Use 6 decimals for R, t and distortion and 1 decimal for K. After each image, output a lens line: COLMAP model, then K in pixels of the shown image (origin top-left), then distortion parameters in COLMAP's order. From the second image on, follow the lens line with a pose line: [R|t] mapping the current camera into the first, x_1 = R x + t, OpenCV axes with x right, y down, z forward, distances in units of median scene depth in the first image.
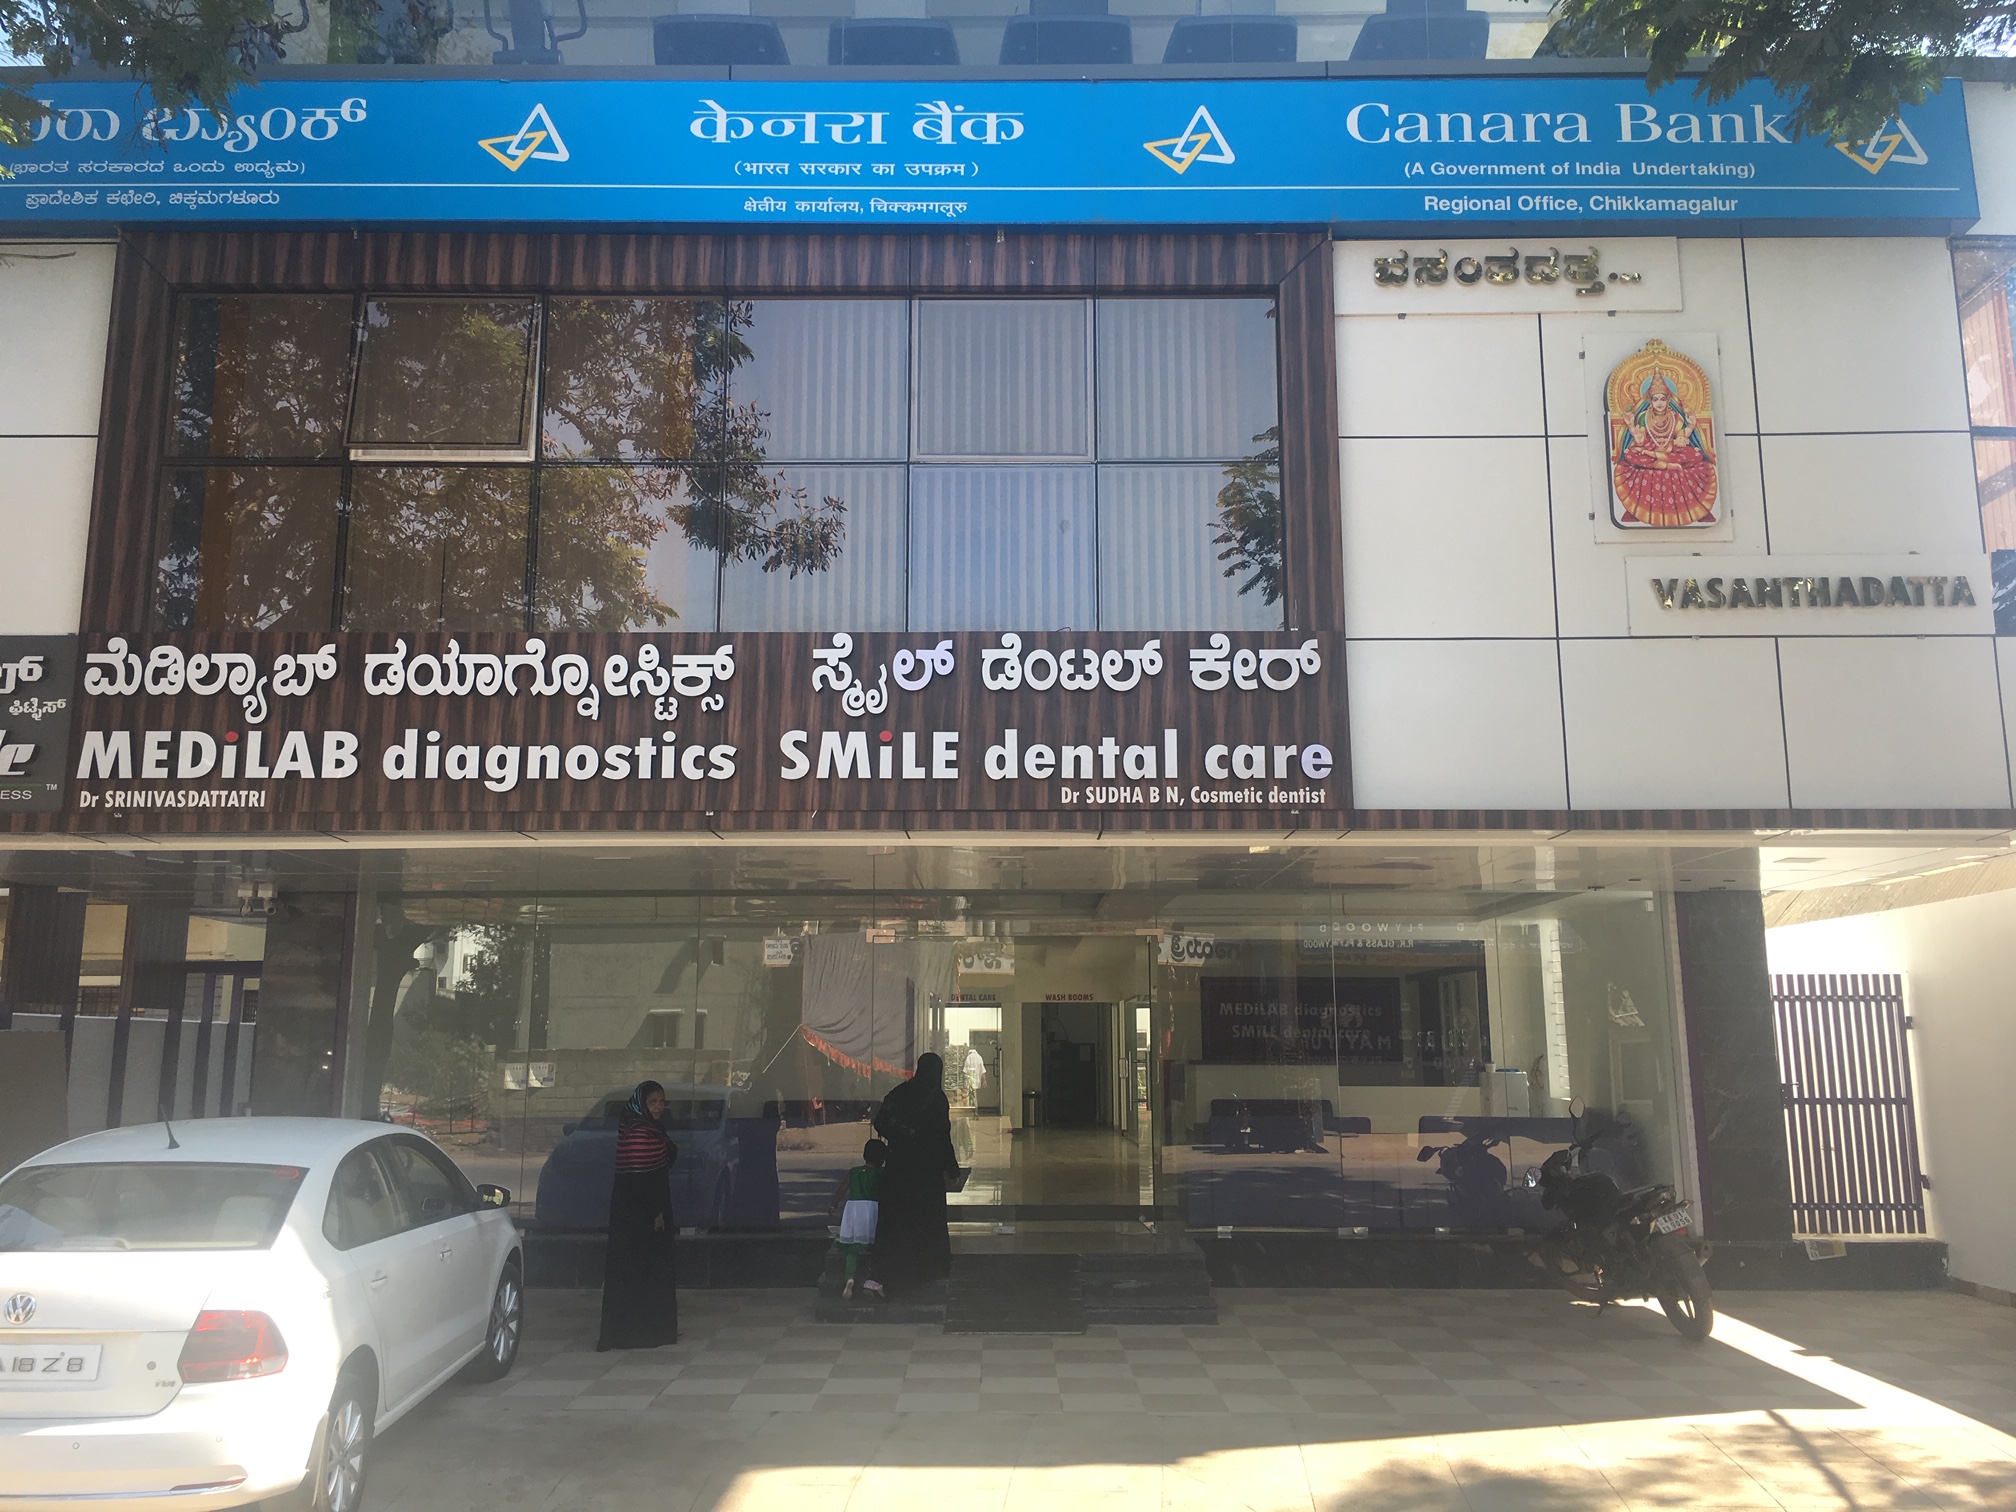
lens RADIAL K [[1694.5, 0, 1008.0], [0, 1694.5, 756.0], [0, 0, 1]] dist [0.265776, -0.305304]
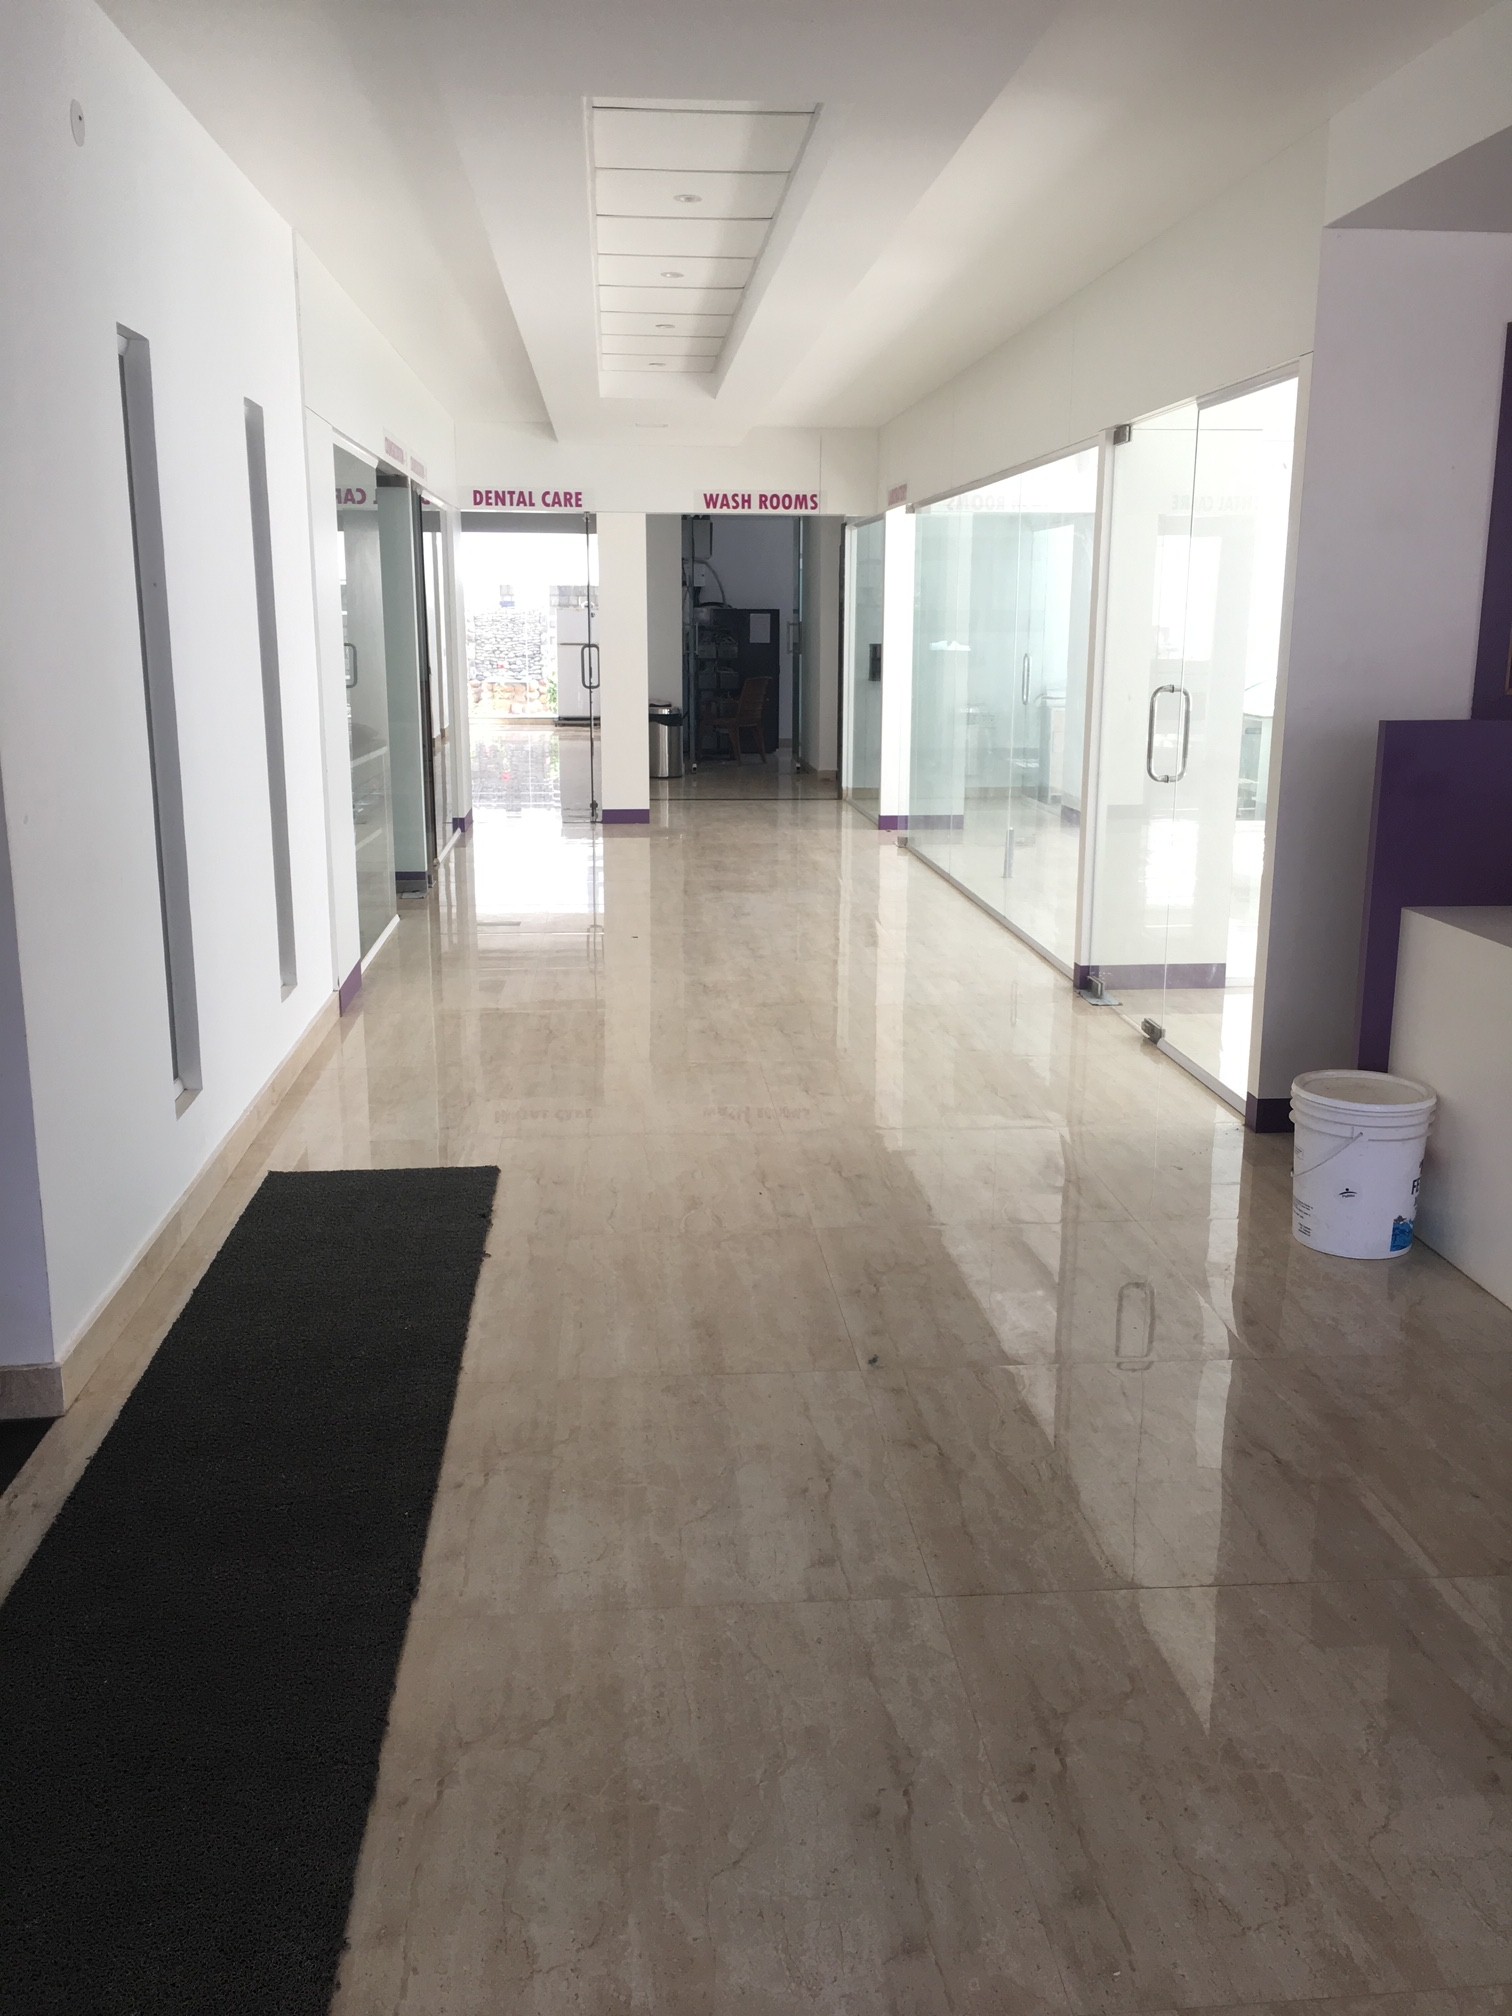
lens RADIAL K [[1694.5, 0, 756.0], [0, 1694.5, 1008.0], [0, 0, 1]] dist [0.265776, -0.305304]
pose [[0.996708, -0.016364, 0.079407, -0.000255], [-0.015994, 0.920489, 0.390441, 0.081203], [-0.079483, -0.390426, 0.917197, 0.507165]]
